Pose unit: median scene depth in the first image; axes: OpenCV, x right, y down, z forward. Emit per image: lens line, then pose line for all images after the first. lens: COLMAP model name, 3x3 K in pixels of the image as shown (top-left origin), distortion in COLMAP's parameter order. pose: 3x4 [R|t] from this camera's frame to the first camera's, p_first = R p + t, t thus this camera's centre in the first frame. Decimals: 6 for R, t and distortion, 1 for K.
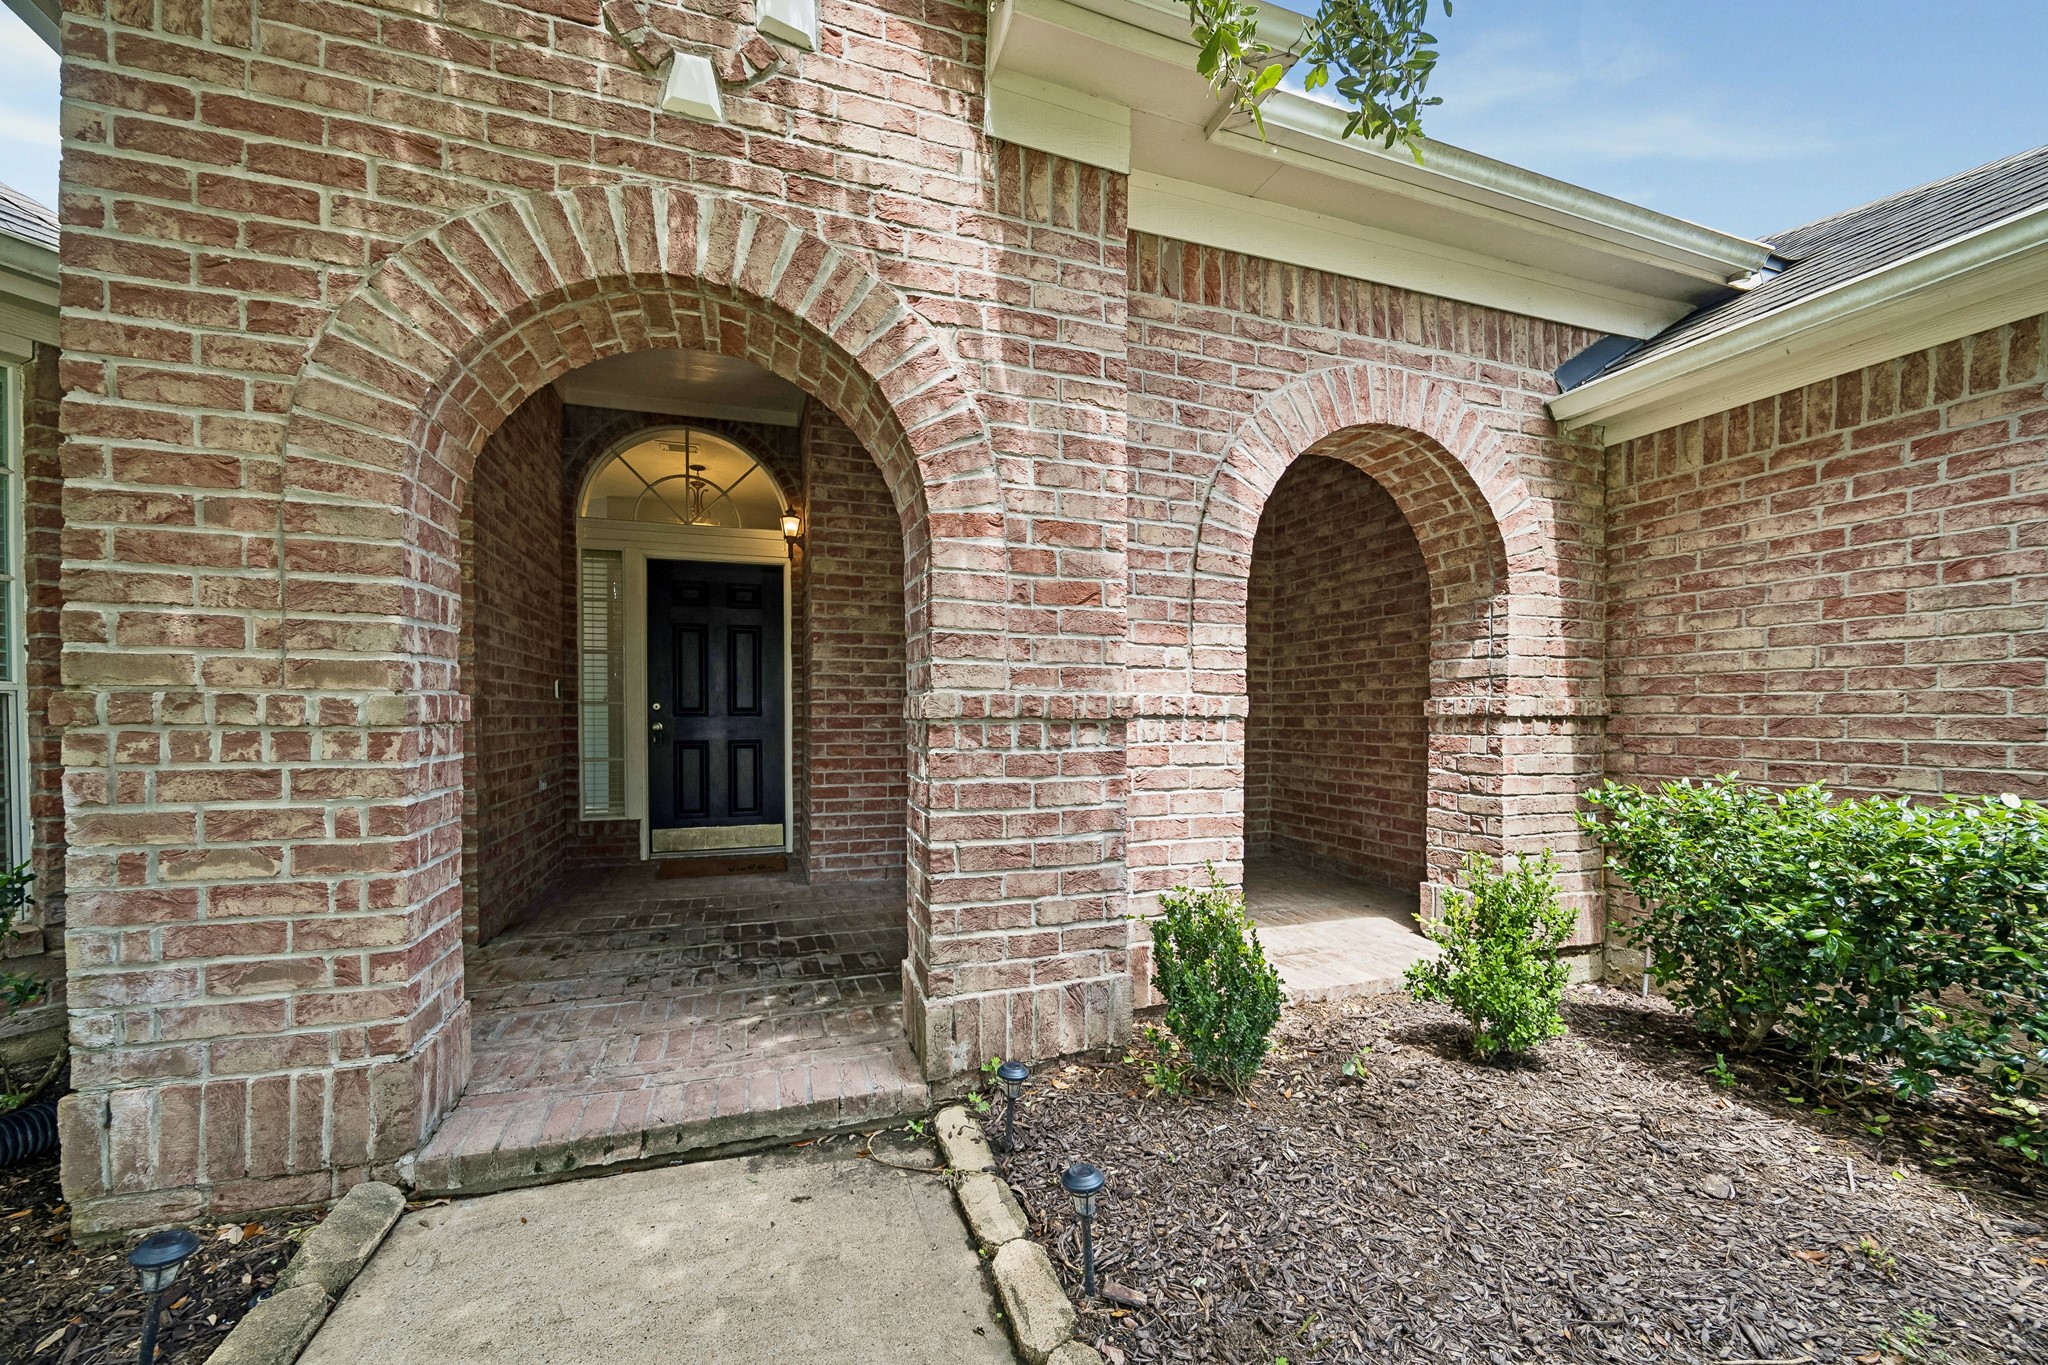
lens RADIAL K [[799.1, 0, 1031.3], [0, 799.1, 718.2], [0, 0, 1]] dist [-0.001869, 0.000244]
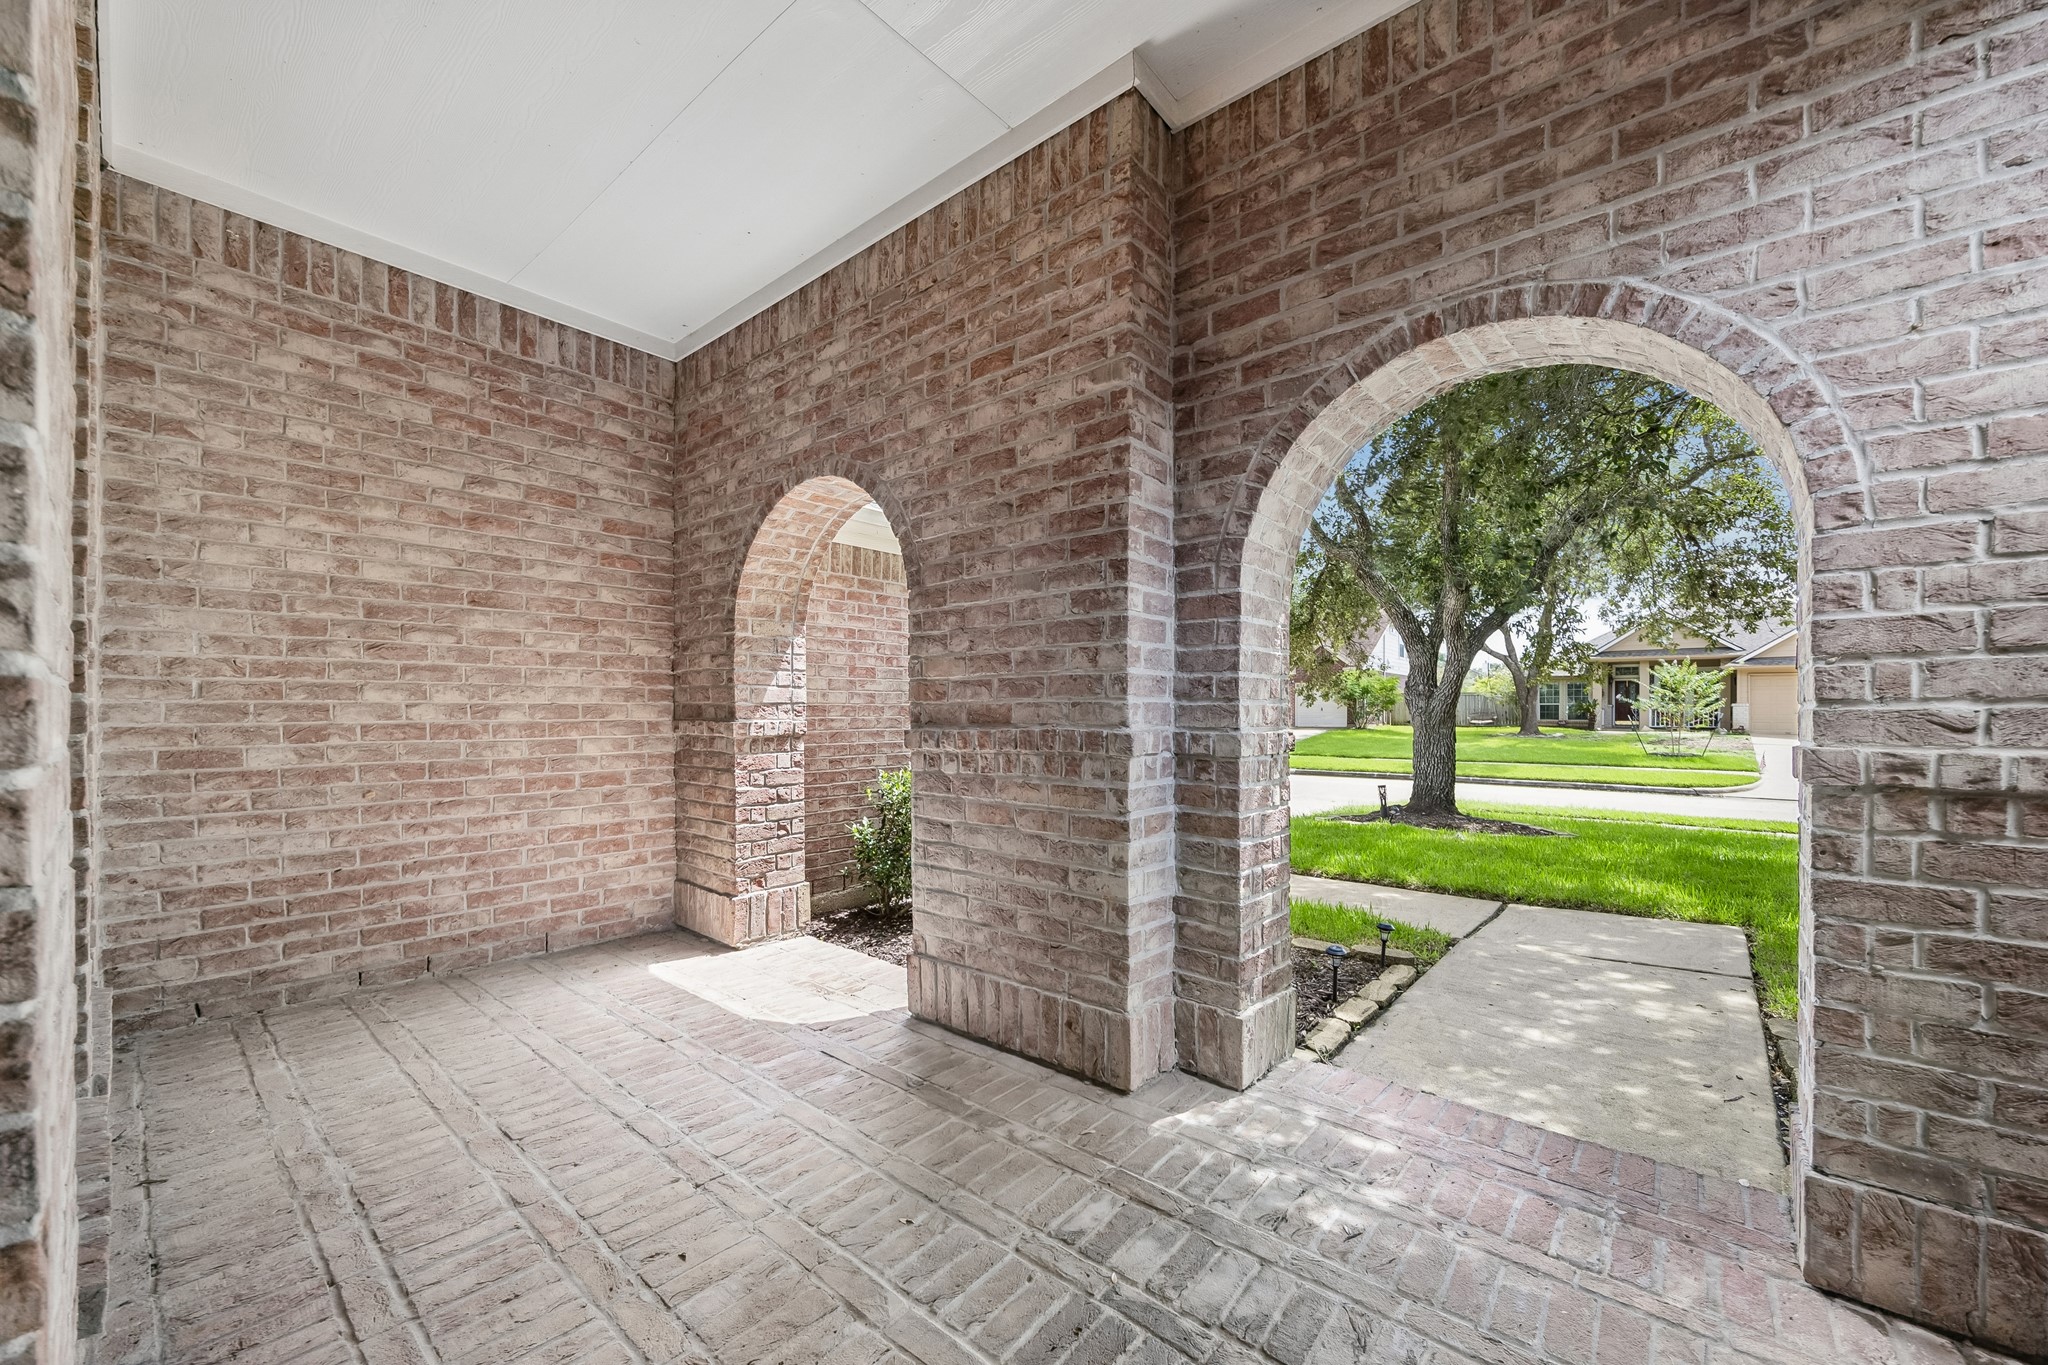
lens RADIAL K [[799.1, 0, 1022.7], [0, 799.1, 700.3], [0, 0, 1]] dist [-0.001869, 0.000244]
pose [[-0.502018, 0.006765, 0.864831, -0.620757], [0.000572, 0.999972, -0.007490, -0.045439], [-0.864857, -0.003266, -0.502007, 1.252784]]
